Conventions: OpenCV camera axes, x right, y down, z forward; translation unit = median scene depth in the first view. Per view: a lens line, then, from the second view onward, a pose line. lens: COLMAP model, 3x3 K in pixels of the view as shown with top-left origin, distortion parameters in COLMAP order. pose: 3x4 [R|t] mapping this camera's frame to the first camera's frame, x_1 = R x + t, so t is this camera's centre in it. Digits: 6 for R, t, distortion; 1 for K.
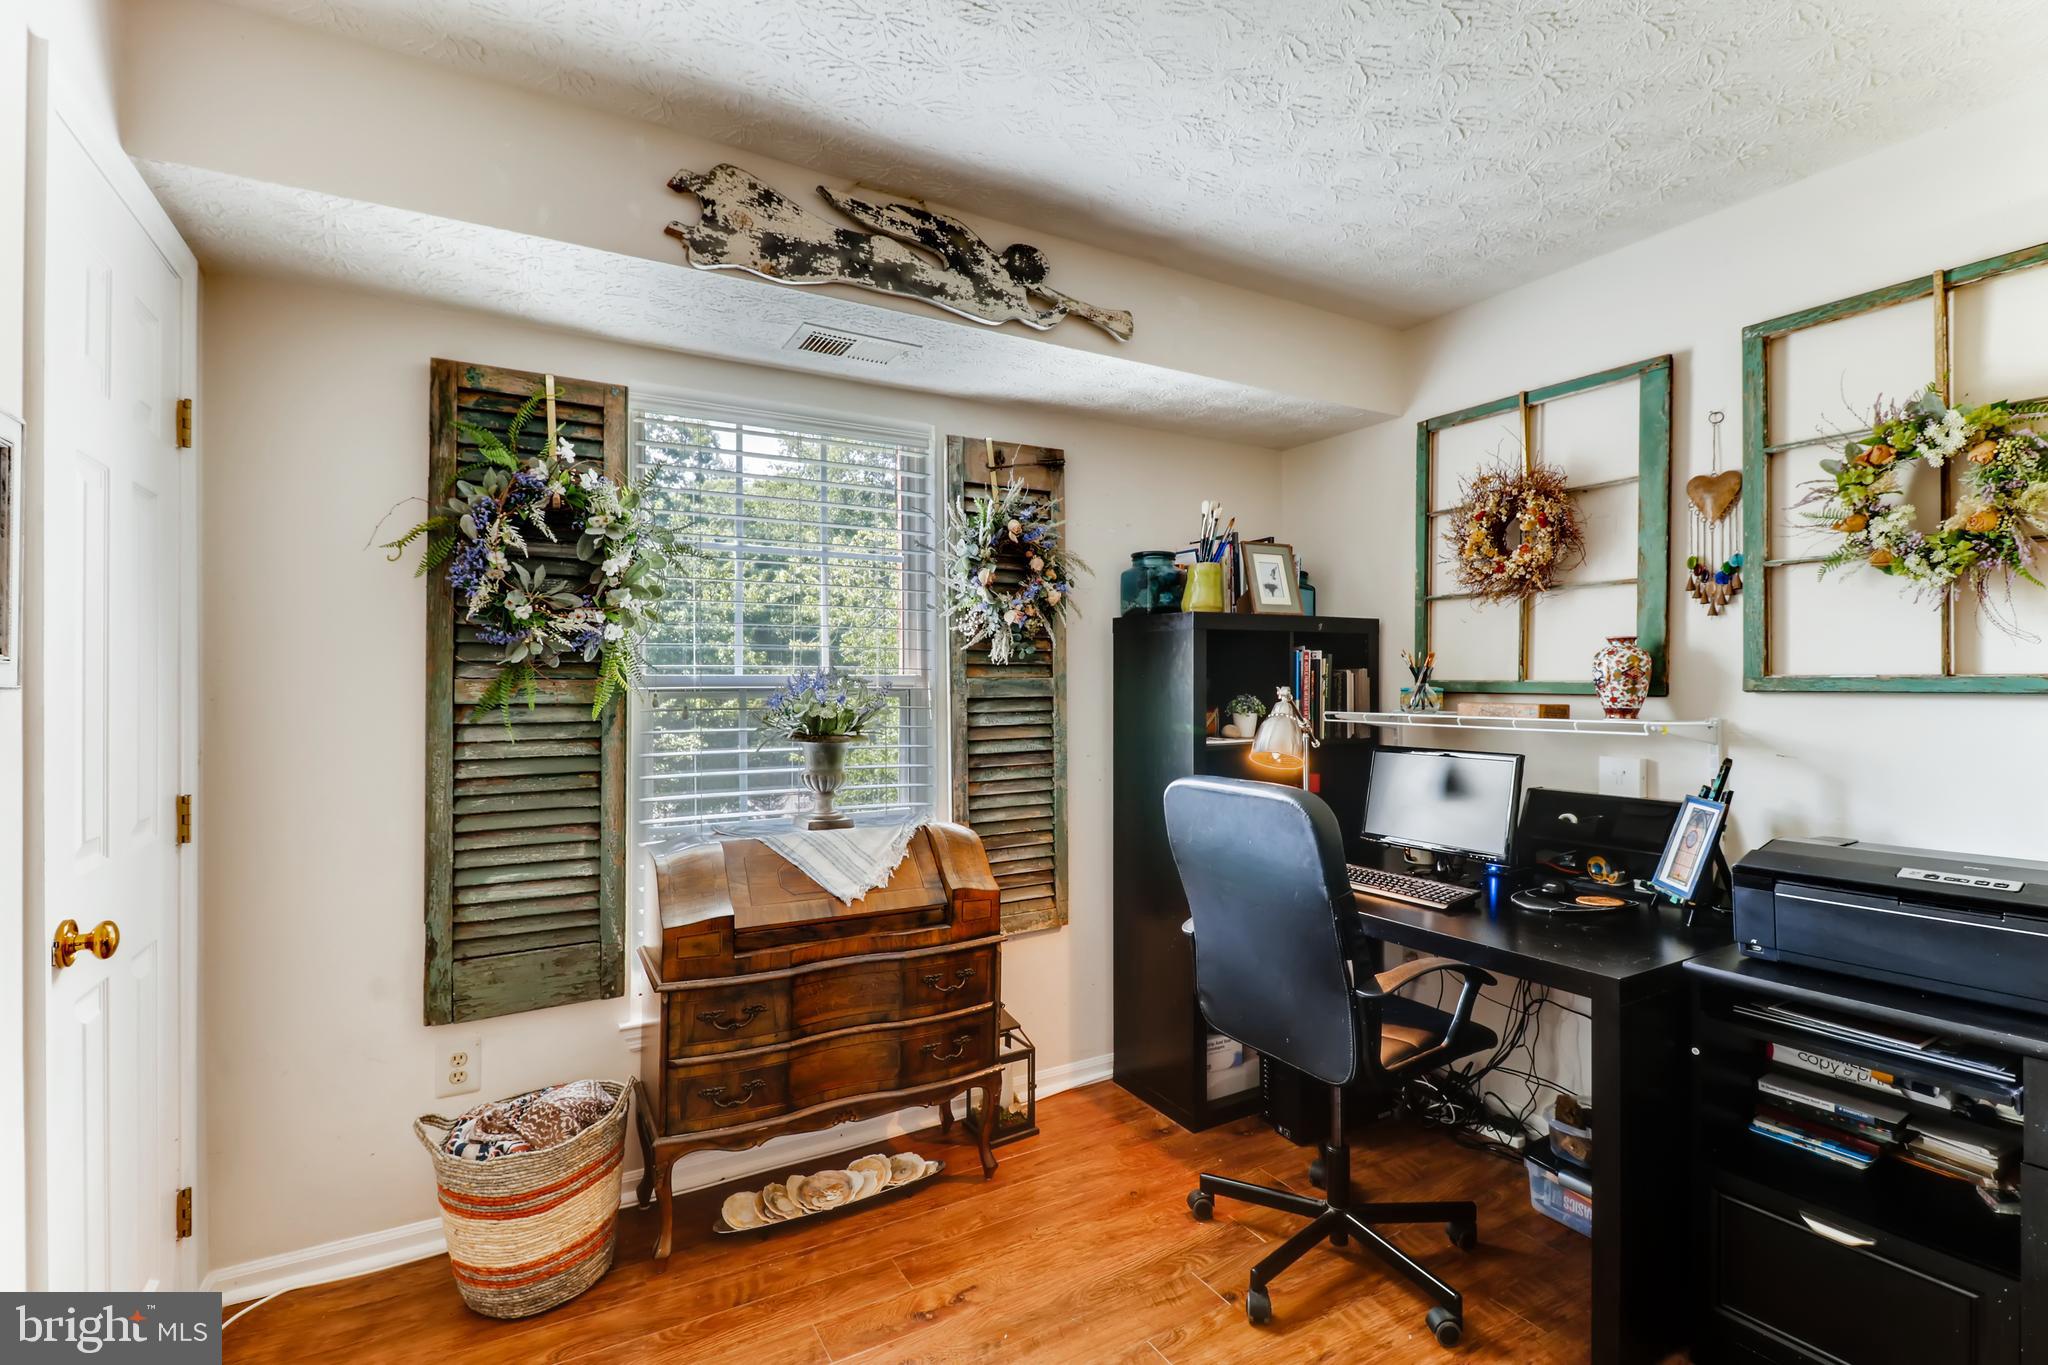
lens RADIAL K [[938.5, 0, 1024.0], [0, 938.5, 675.2], [0, 0, 1]] dist [0.000839, -0.000351]
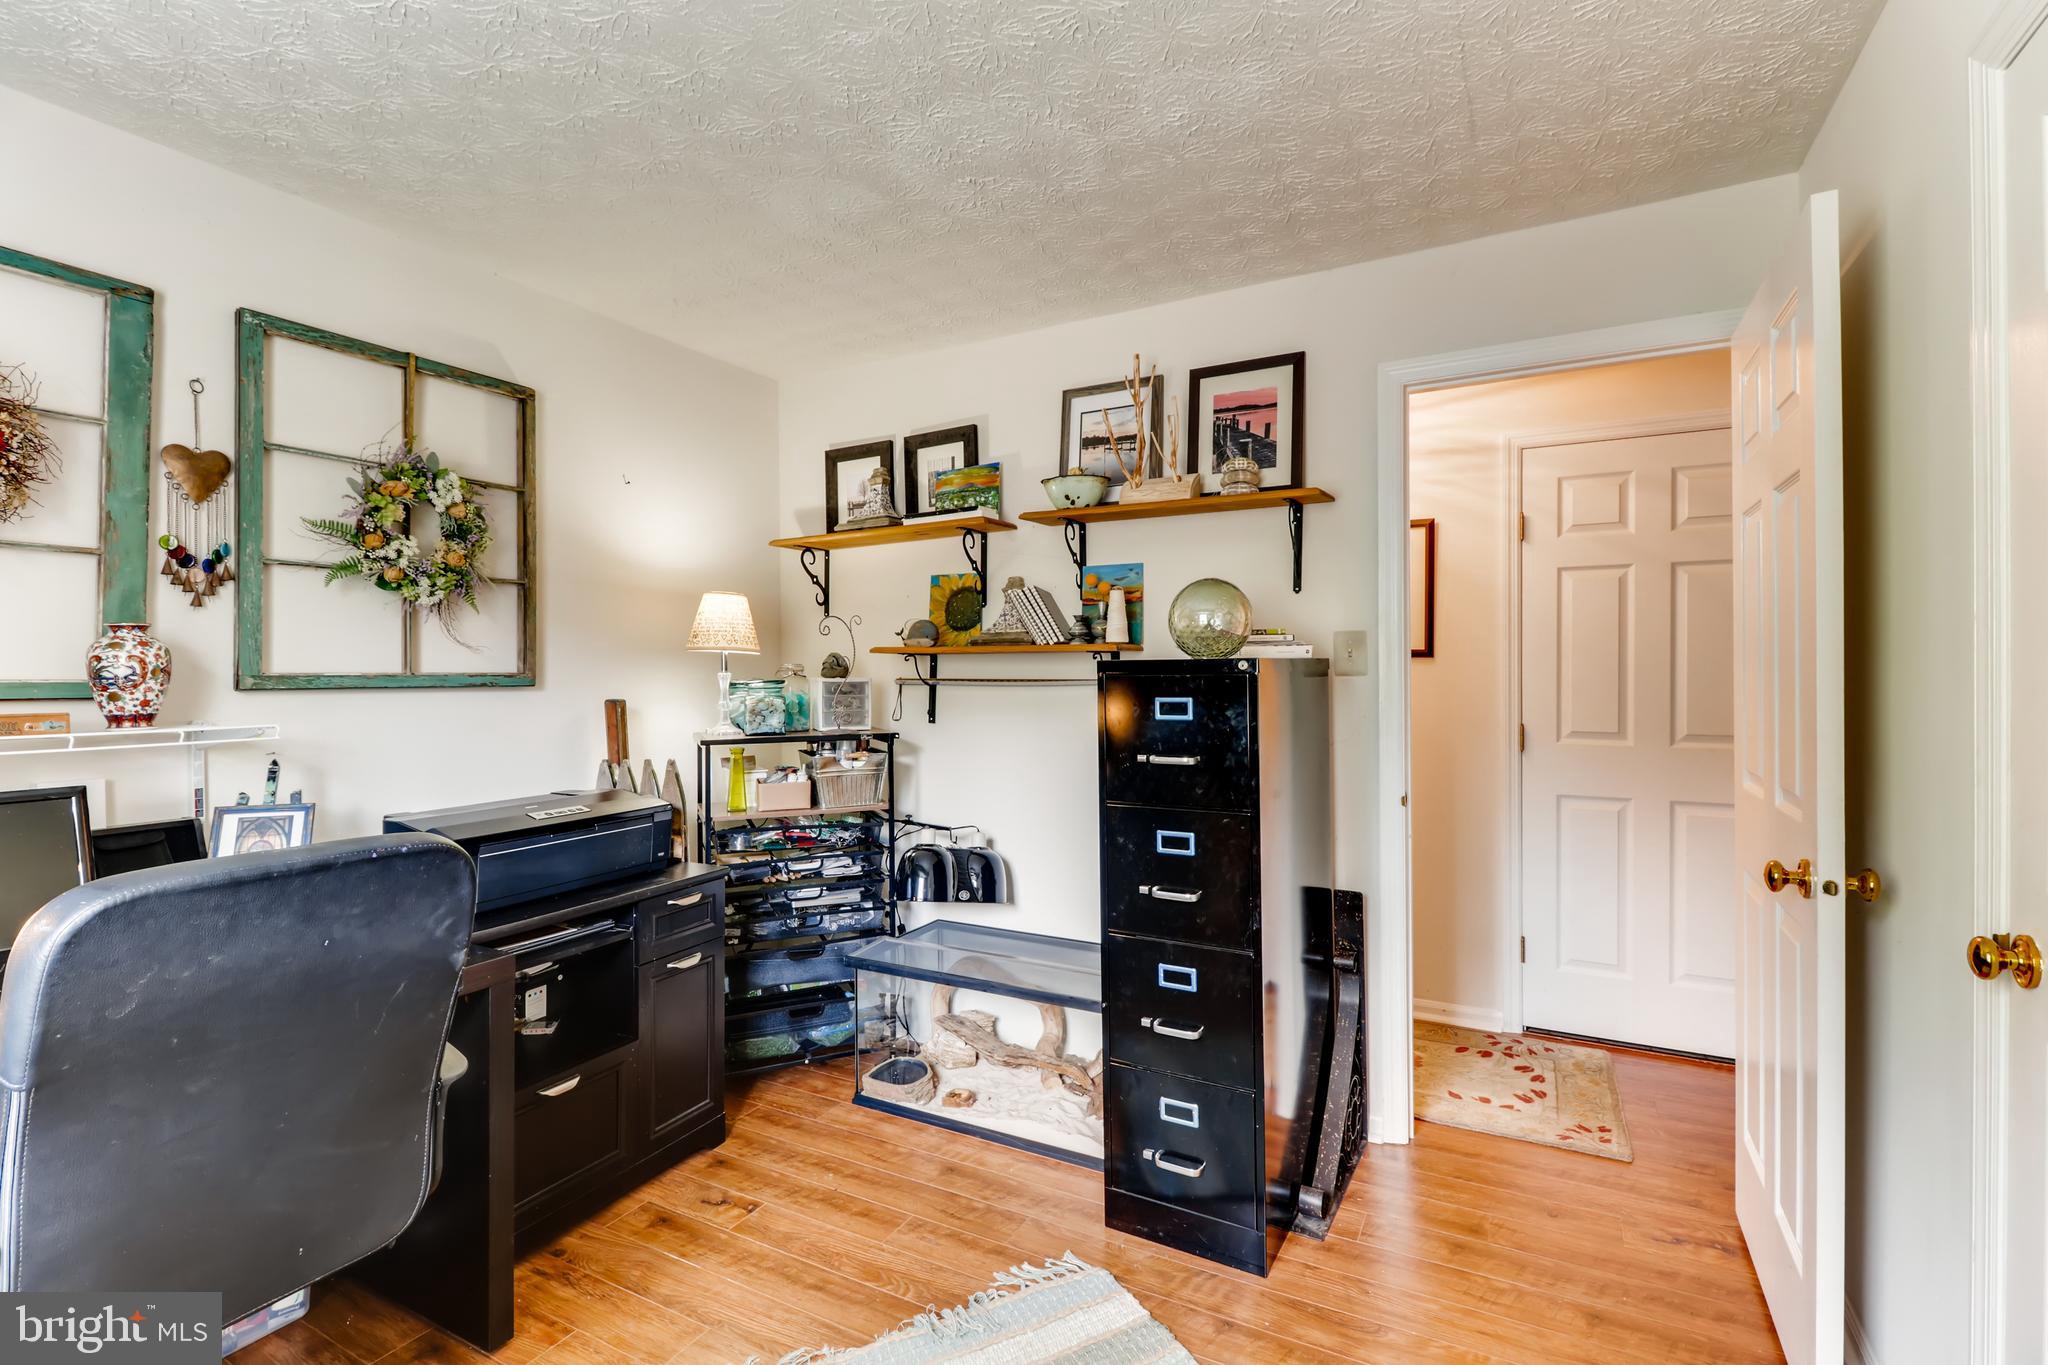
lens RADIAL K [[938.5, 0, 1021.0], [0, 938.5, 680.0], [0, 0, 1]] dist [0.000839, -0.000351]
pose [[-0.533837, 0.005108, 0.845572, -0.447992], [0.008104, 0.999967, -0.000924, 0.013865], [-0.845549, 0.006359, -0.533860, 0.833694]]
